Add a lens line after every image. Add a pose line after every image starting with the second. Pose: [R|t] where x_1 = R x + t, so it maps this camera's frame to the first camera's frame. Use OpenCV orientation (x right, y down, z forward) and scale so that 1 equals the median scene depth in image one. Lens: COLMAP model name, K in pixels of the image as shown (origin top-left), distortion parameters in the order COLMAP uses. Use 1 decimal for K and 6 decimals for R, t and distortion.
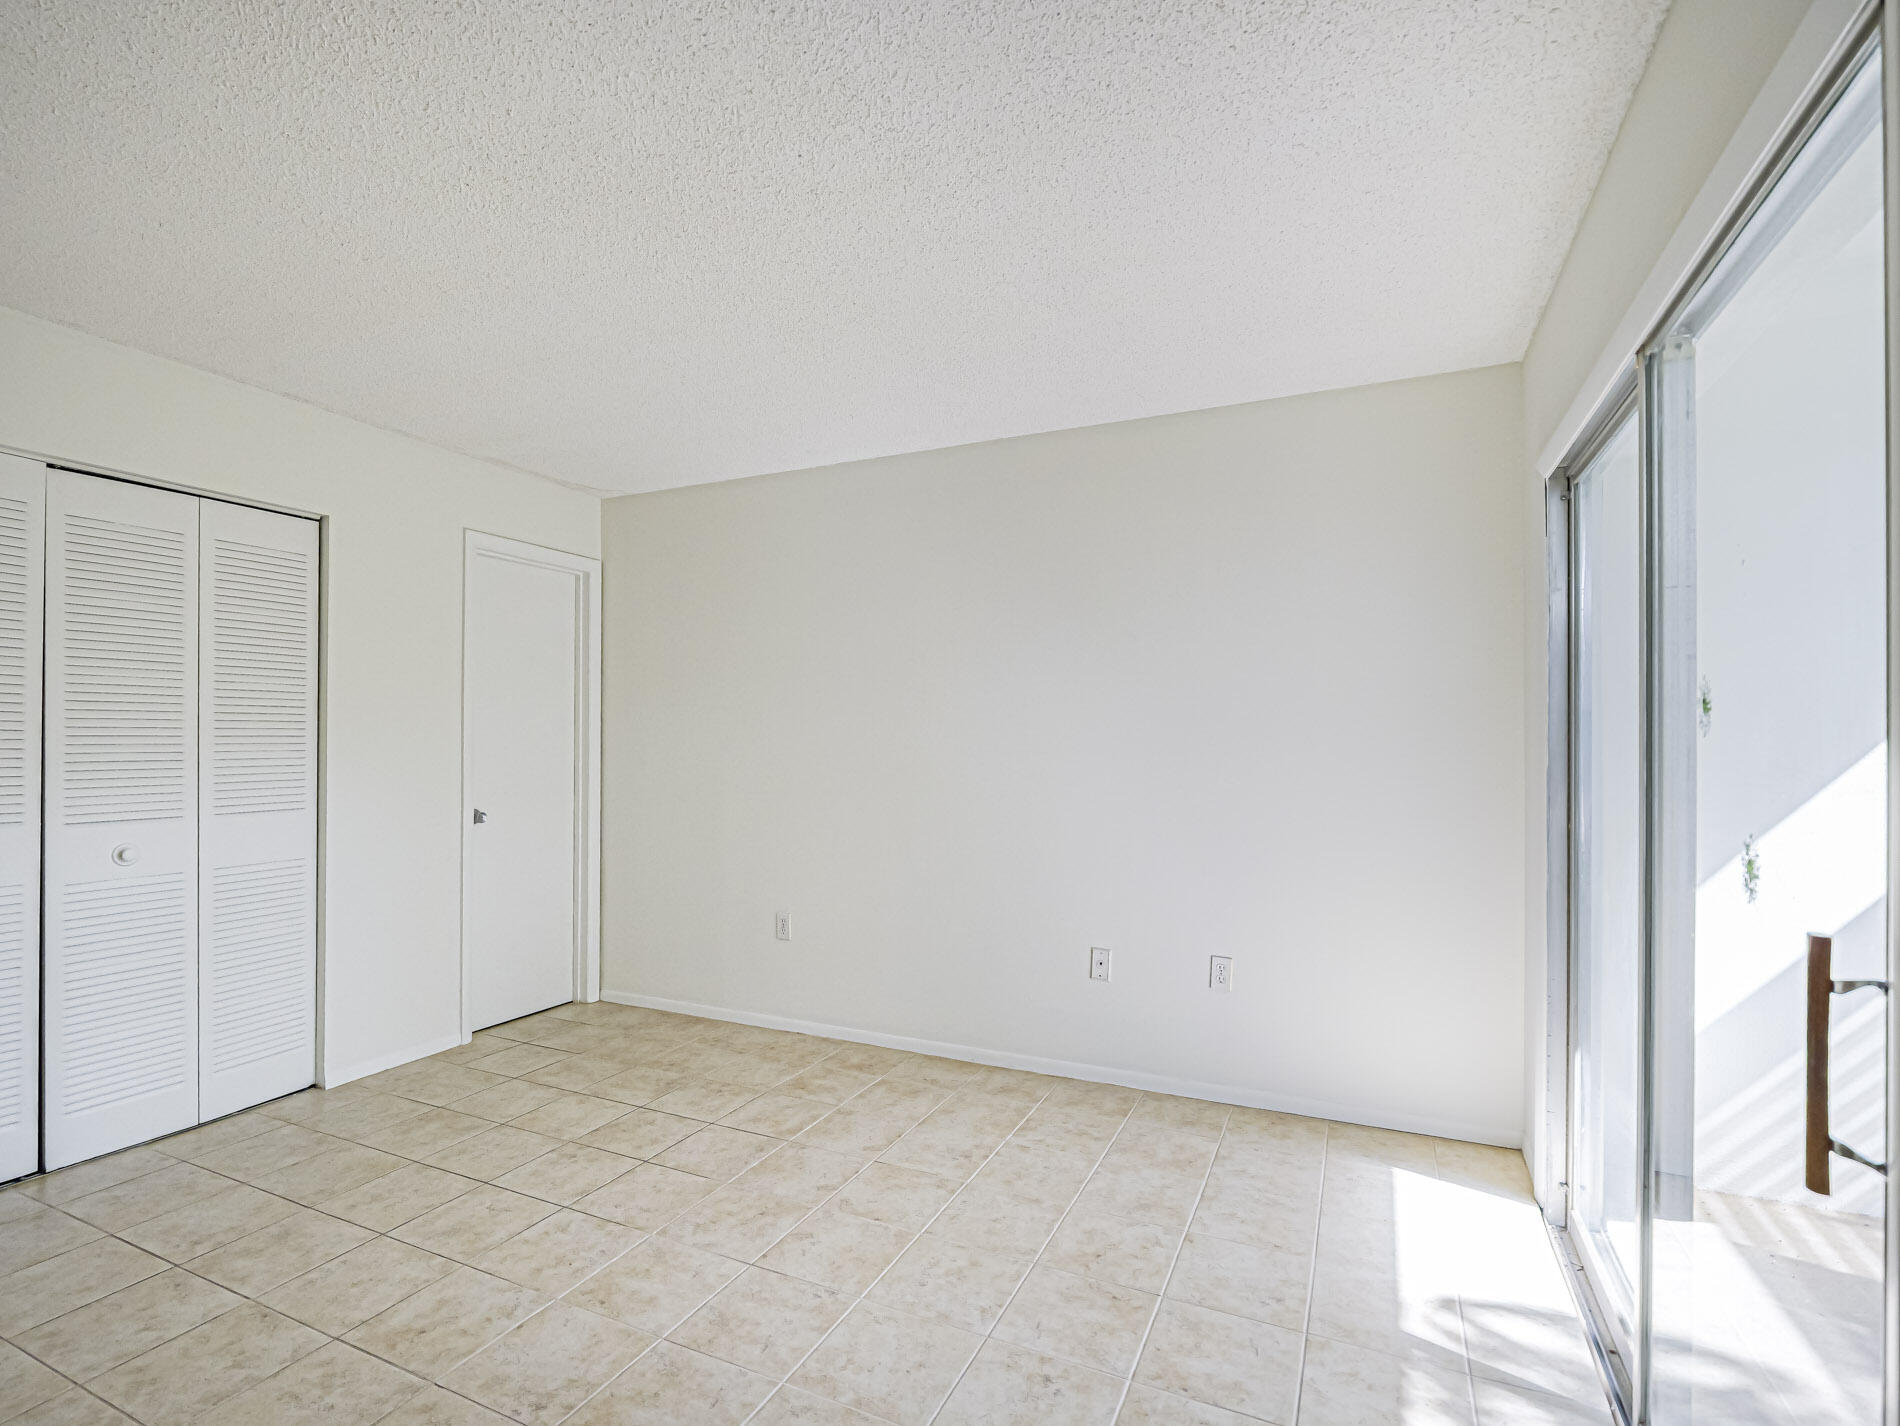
lens RADIAL K [[916.8, 0, 937.2], [0, 916.8, 738.0], [0, 0, 1]] dist [-0.012482, -0.001226]
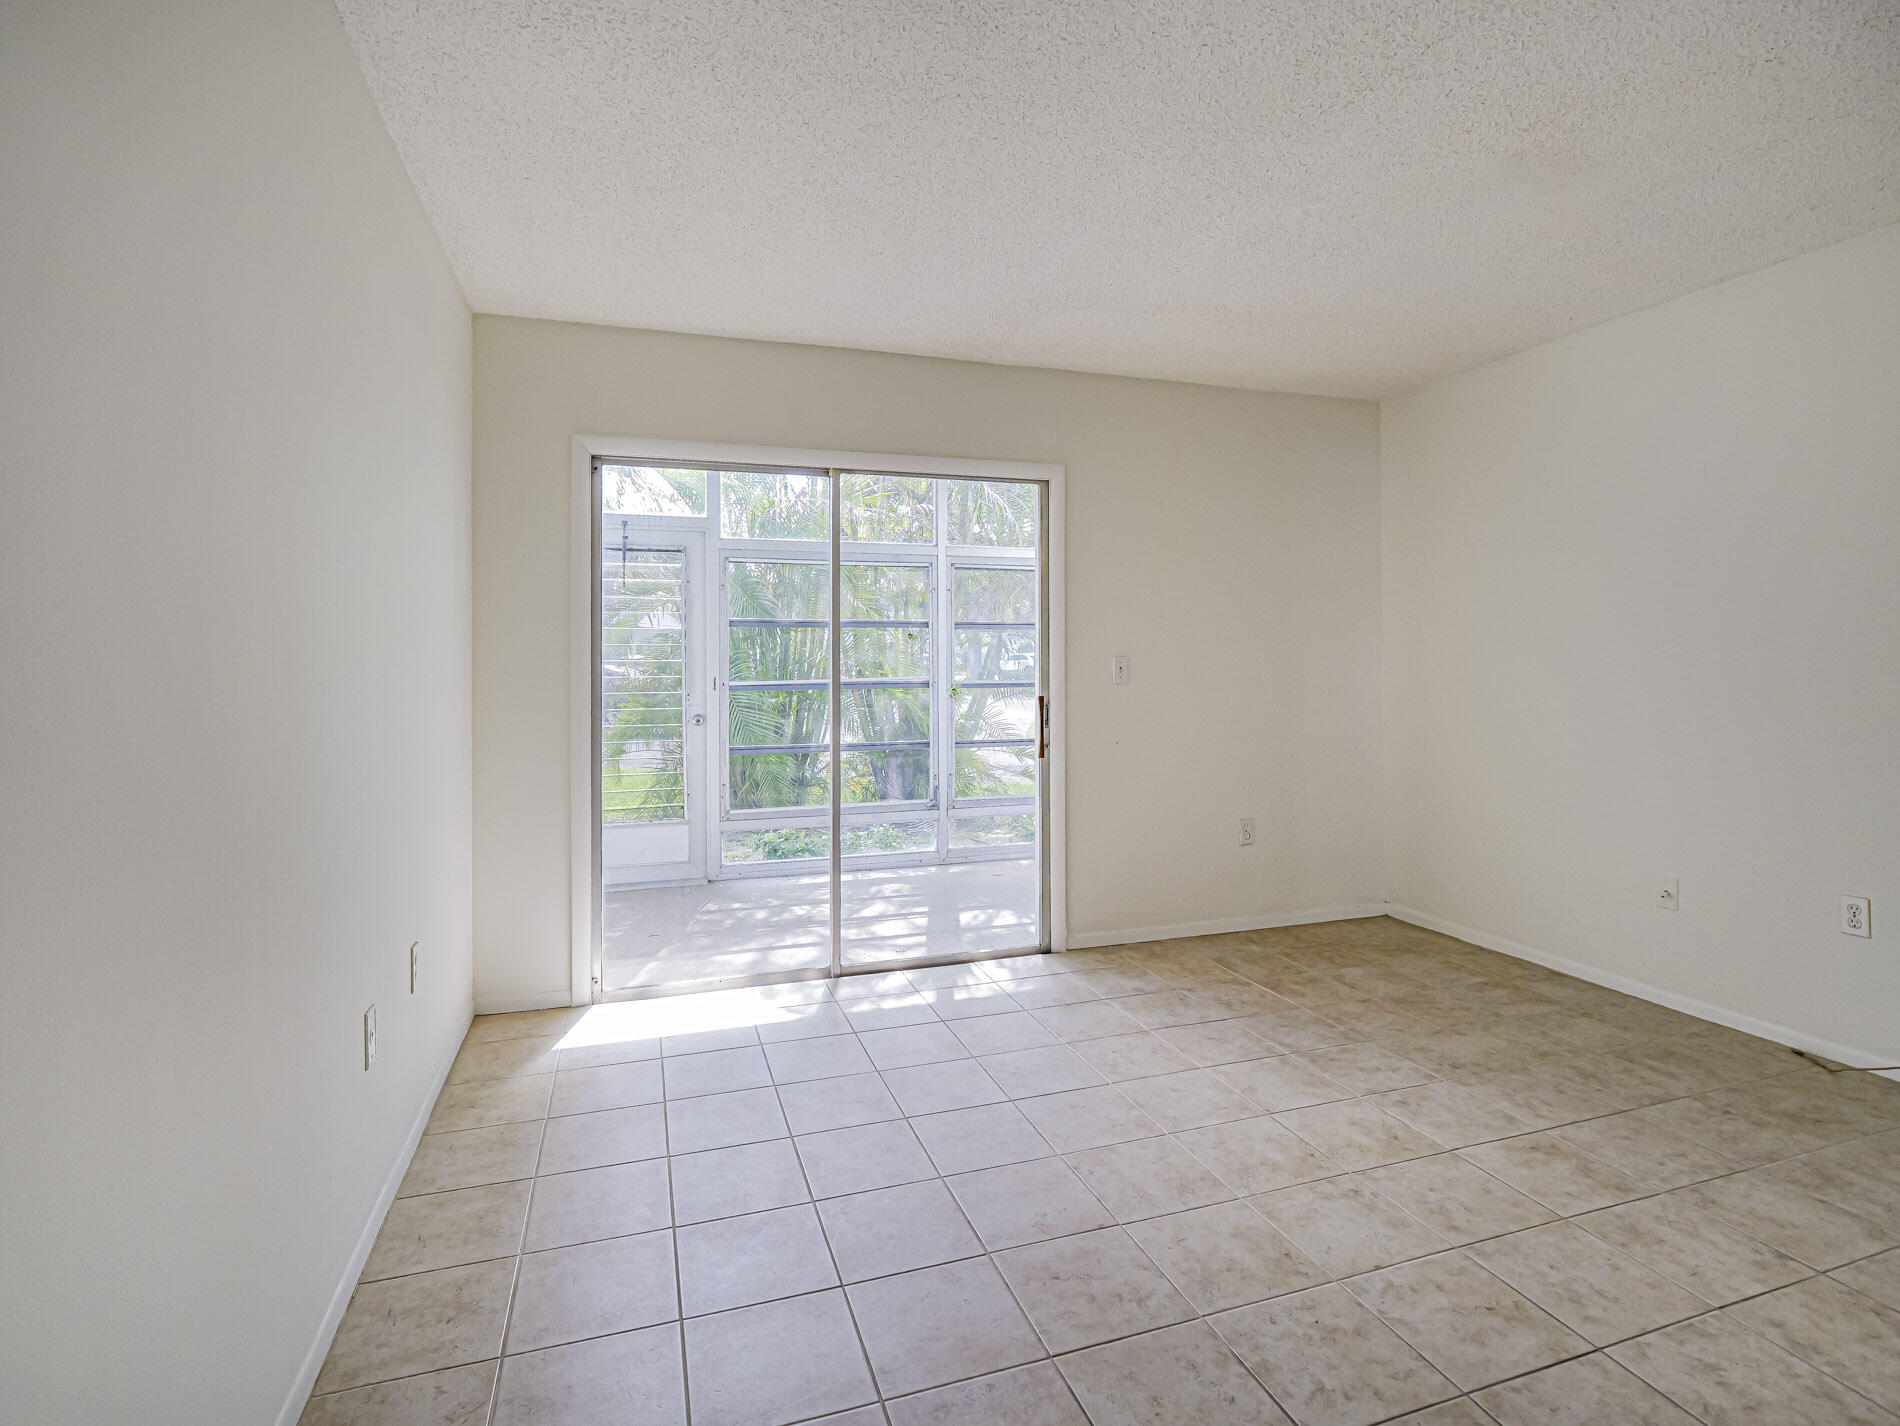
lens RADIAL K [[916.8, 0, 947.9], [0, 916.8, 658.7], [0, 0, 1]] dist [-0.012482, -0.001226]
pose [[-0.684109, 0.003192, 0.729372, -0.524401], [0.000205, 0.999991, -0.004183, 0.016910], [-0.729379, -0.002712, -0.684104, 1.225166]]
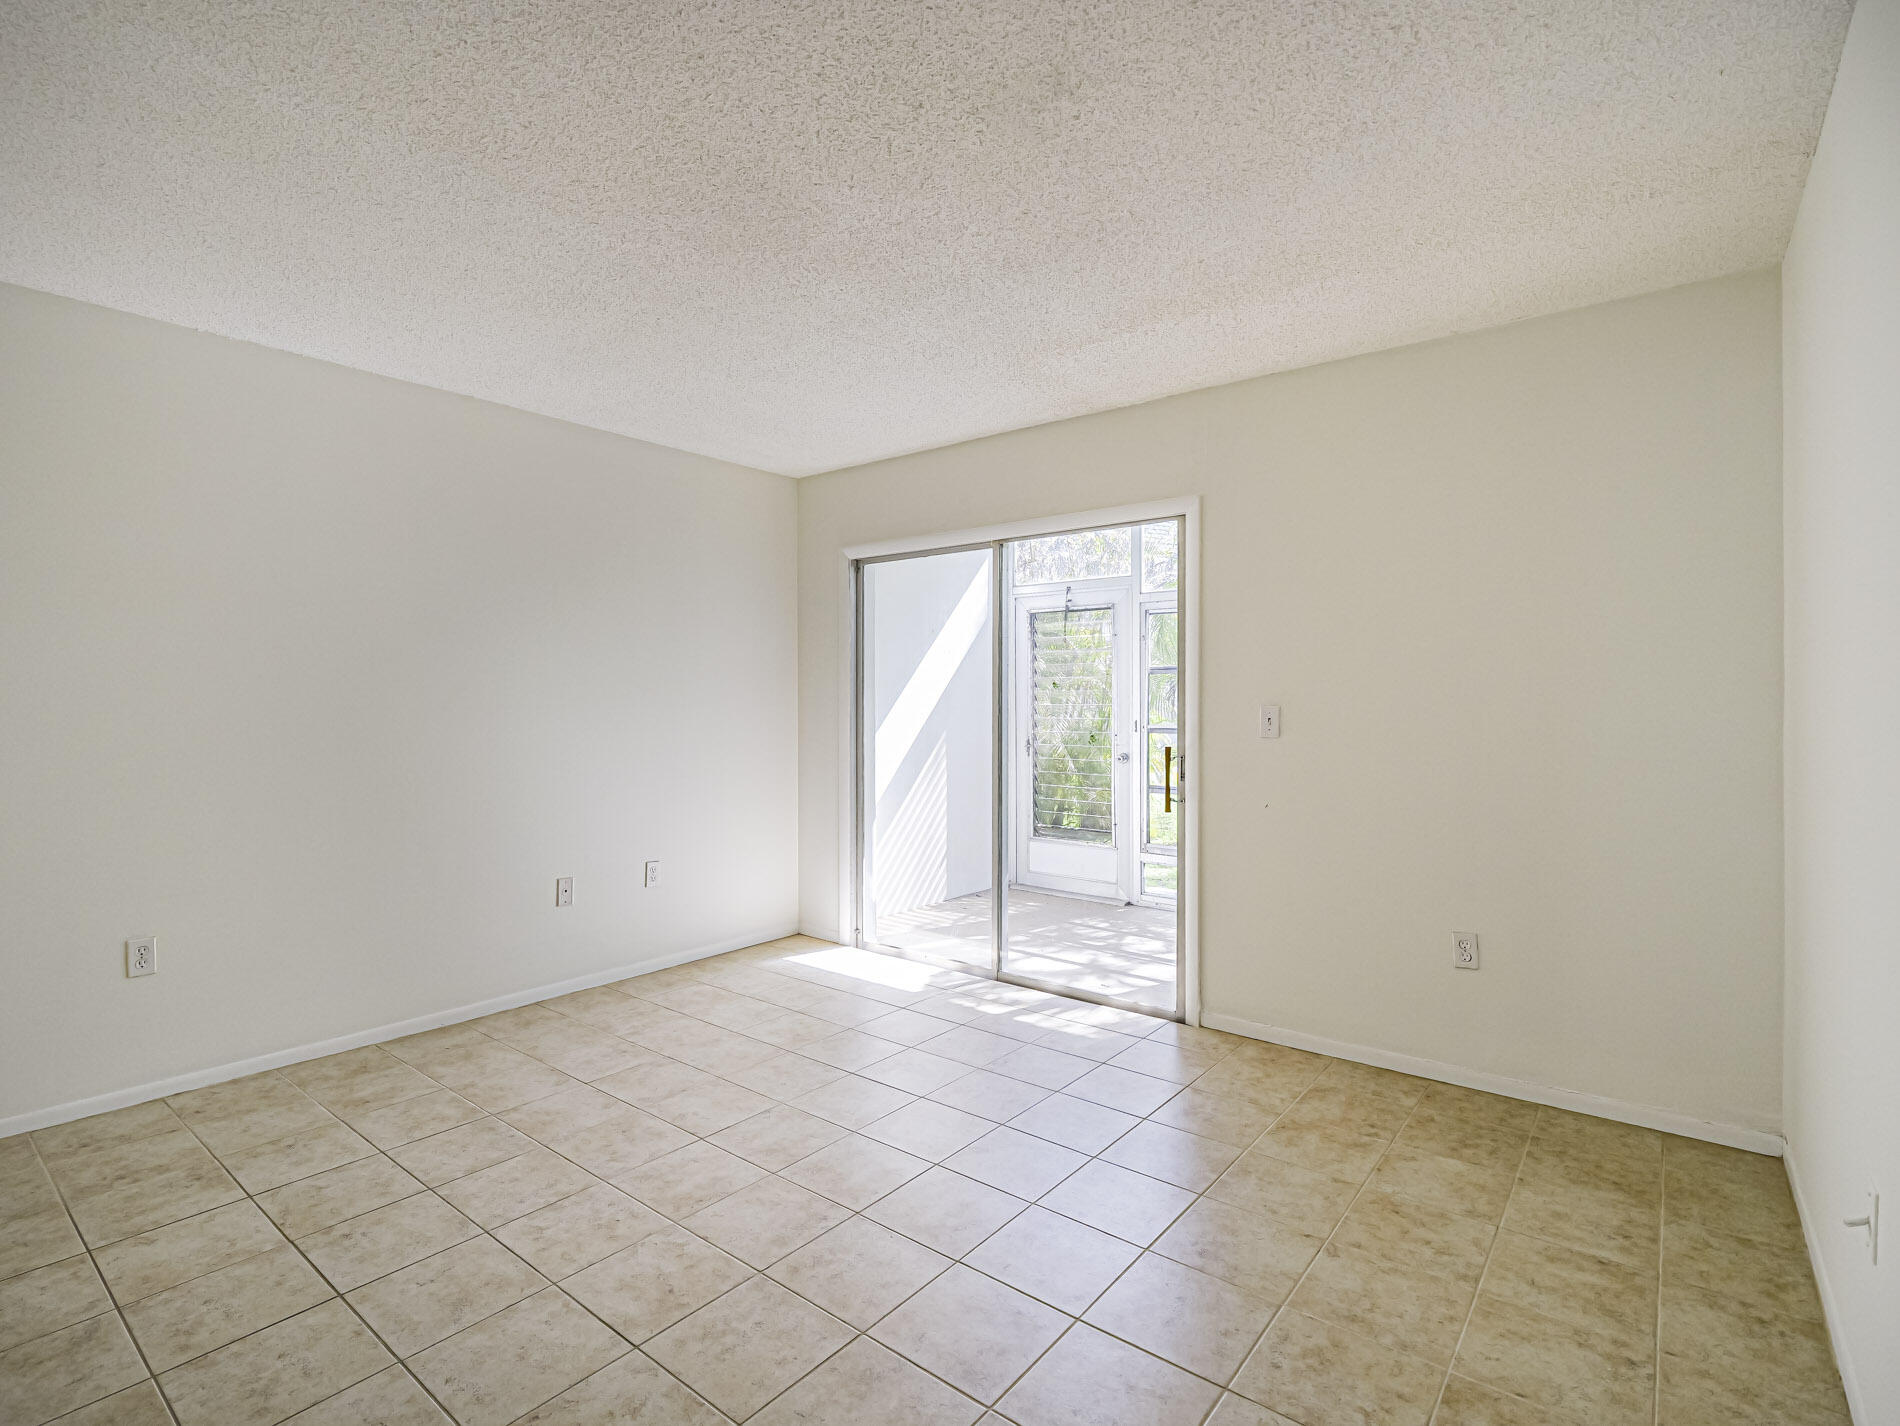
lens RADIAL K [[916.8, 0, 949.6], [0, 916.8, 709.1], [0, 0, 1]] dist [-0.012482, -0.001226]
pose [[0.225552, -0.007868, 0.974199, -0.900806], [-0.005298, 0.999943, 0.009302, 0.005893], [-0.974217, -0.007259, 0.225498, 0.298866]]
